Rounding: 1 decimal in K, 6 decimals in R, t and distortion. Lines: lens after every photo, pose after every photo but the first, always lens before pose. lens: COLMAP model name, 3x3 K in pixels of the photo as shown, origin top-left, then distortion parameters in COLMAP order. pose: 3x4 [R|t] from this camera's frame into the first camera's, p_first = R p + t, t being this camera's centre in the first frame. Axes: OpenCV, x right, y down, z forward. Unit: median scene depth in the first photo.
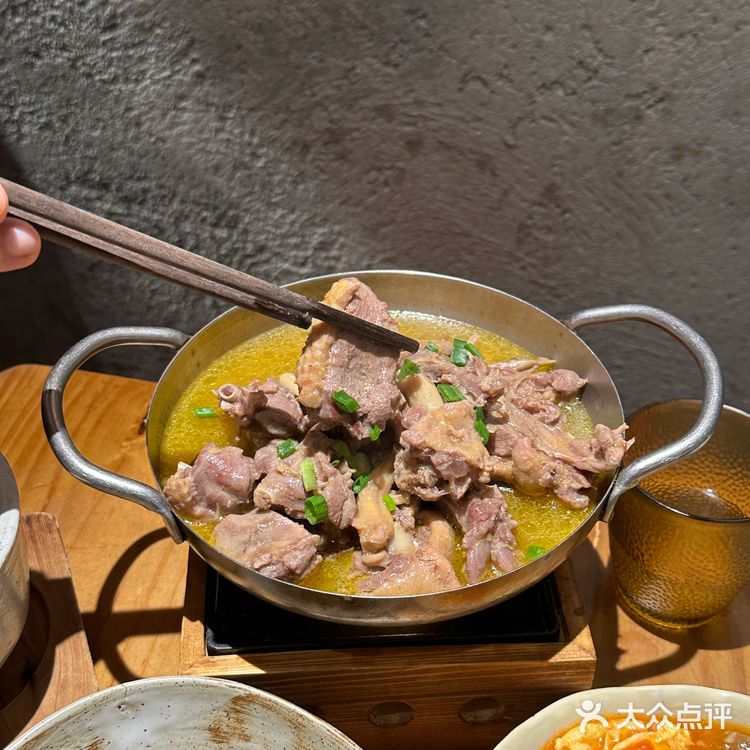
lens RADIAL K [[1149.1, 0, 375.0], [0, 1149.1, 375.0], [0, 0, 1]] dist [0.210740, -0.604338]
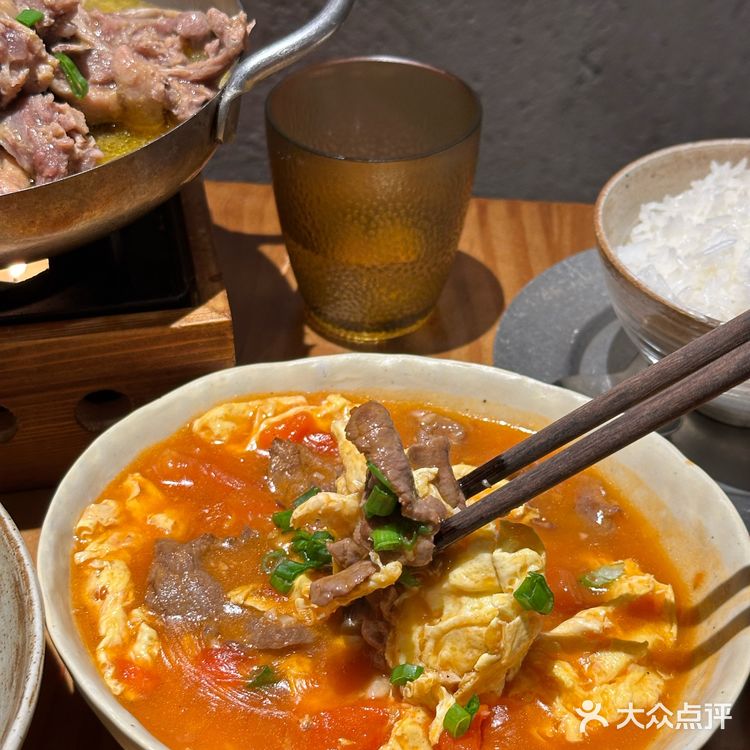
lens RADIAL K [[1417.1, 0, 375.0], [0, 1417.1, 375.0], [0, 0, 1]] dist [0.146037, -0.021847]
pose [[0.990640, -0.090675, 0.102029, 0.082692], [0.092816, 0.995548, -0.016424, 0.137637], [-0.100085, 0.025740, 0.994646, 0.002823]]
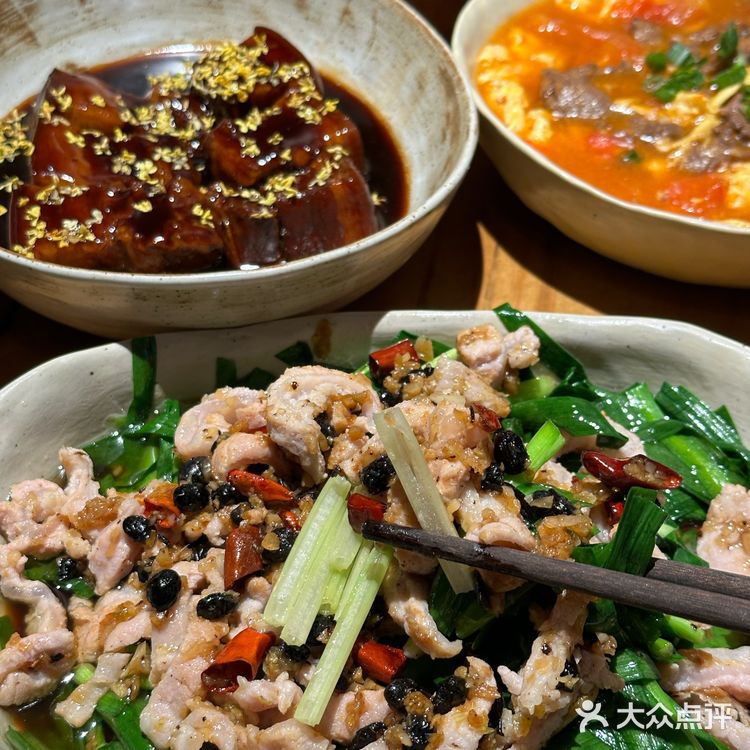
lens RADIAL K [[1432.3, 0, 362.5], [0, 1432.3, 375.2], [0, 0, 1]] dist [0.135880, -0.151175]
pose [[0.999386, -0.030393, 0.017405, -0.015433], [0.028879, 0.996256, 0.081482, 0.238549], [-0.019817, -0.080929, 0.996523, -0.105698]]
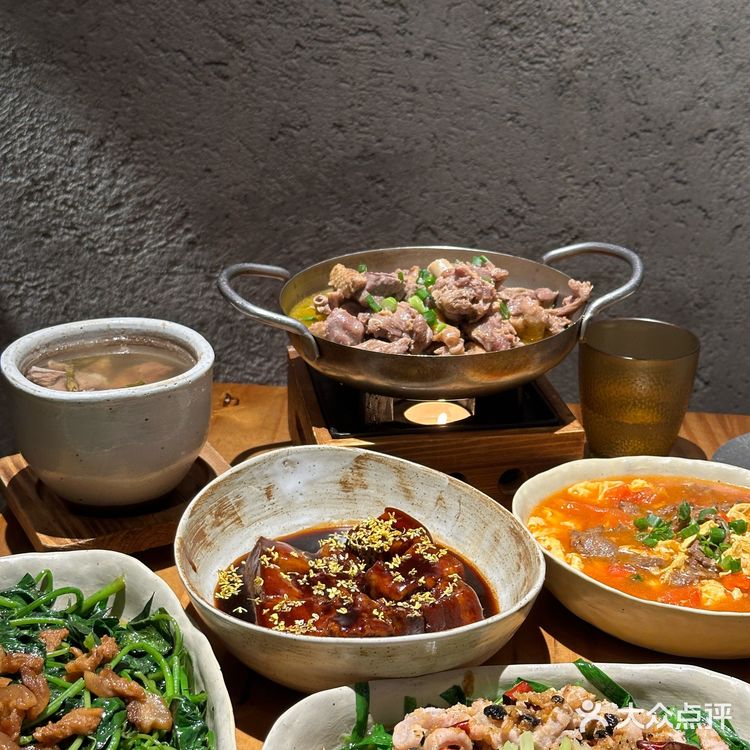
lens RADIAL K [[1417.1, 0, 375.0], [0, 1417.1, 375.0], [0, 0, 1]] dist [0.146037, -0.021847]
pose [[0.993574, -0.040588, 0.105657, -0.126694], [0.070270, 0.952999, -0.294712, 0.317352], [-0.088730, 0.300243, 0.949727, -0.354223]]
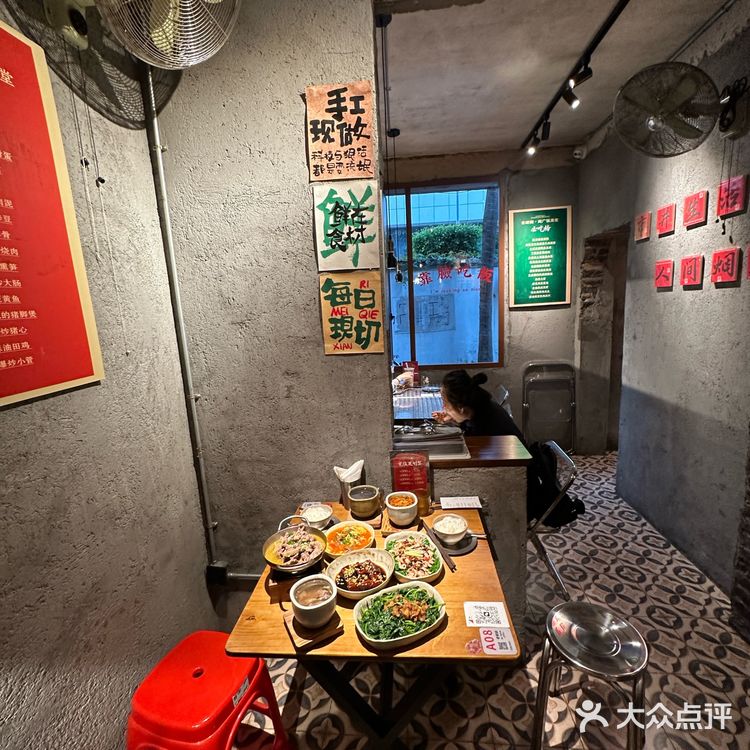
lens RADIAL K [[401.1, 0, 375.0], [0, 401.1, 375.0], [0, 0, 1]] dist [0.000877, 0.000321]
pose [[-0.147617, -0.194654, 0.969700, -1.092183], [0.678485, 0.693440, 0.242484, -0.462245], [-0.719630, 0.693722, 0.029706, -0.099254]]
